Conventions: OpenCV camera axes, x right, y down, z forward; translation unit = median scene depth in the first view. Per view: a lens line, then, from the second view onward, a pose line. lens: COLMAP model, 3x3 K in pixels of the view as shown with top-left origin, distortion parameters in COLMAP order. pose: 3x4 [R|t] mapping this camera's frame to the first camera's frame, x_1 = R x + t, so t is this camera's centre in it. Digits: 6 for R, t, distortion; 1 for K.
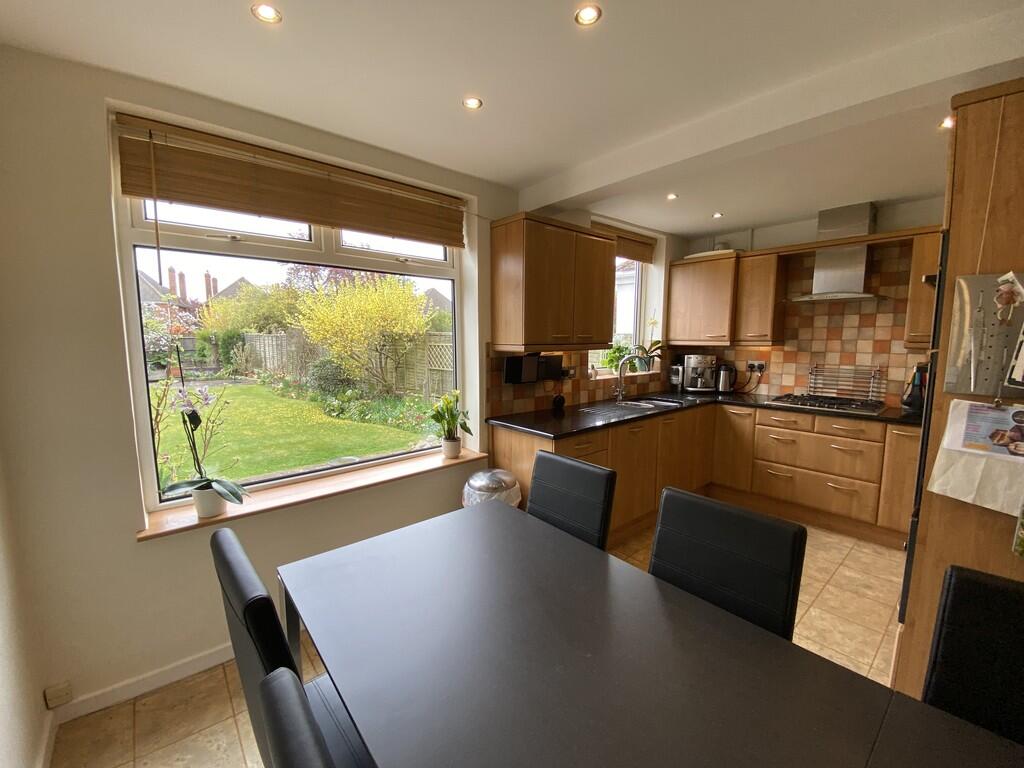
lens RADIAL K [[422.3, 0, 509.8], [0, 422.3, 385.8], [0, 0, 1]] dist [-0.001513, -0.000380]
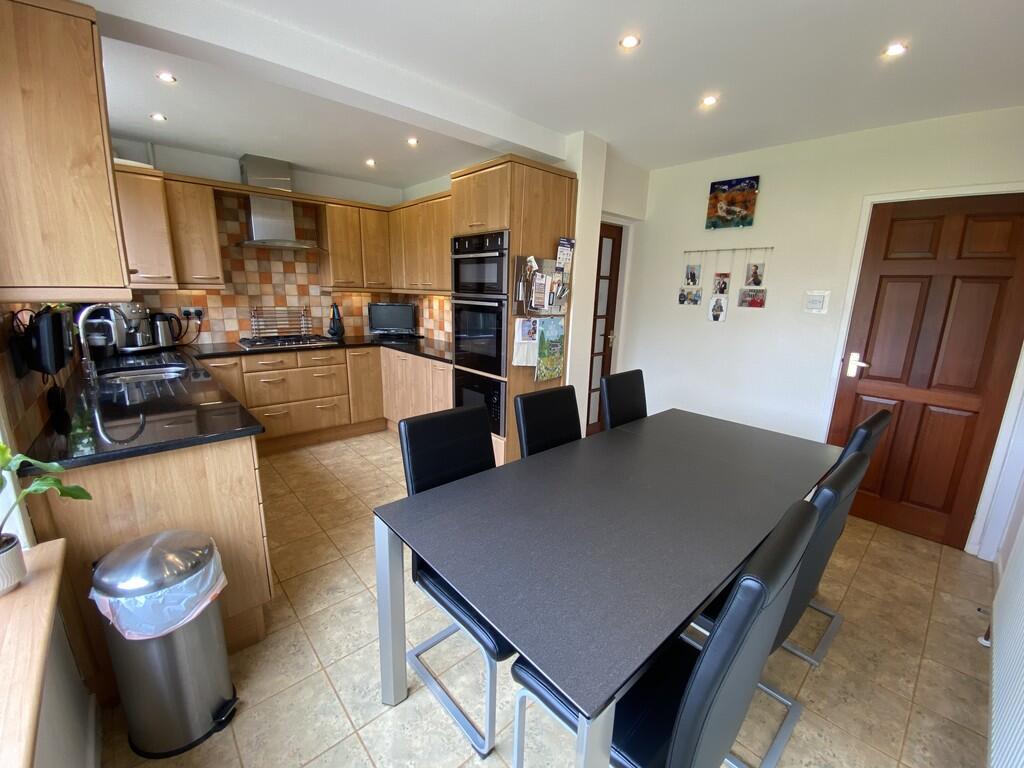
lens RADIAL K [[422.3, 0, 509.8], [0, 422.3, 384.9], [0, 0, 1]] dist [-0.001513, -0.000380]
pose [[-0.027804, -0.223039, 0.974413, -0.381879], [0.090982, 0.970179, 0.224666, -0.044213], [-0.995464, 0.094901, -0.006682, 0.414444]]
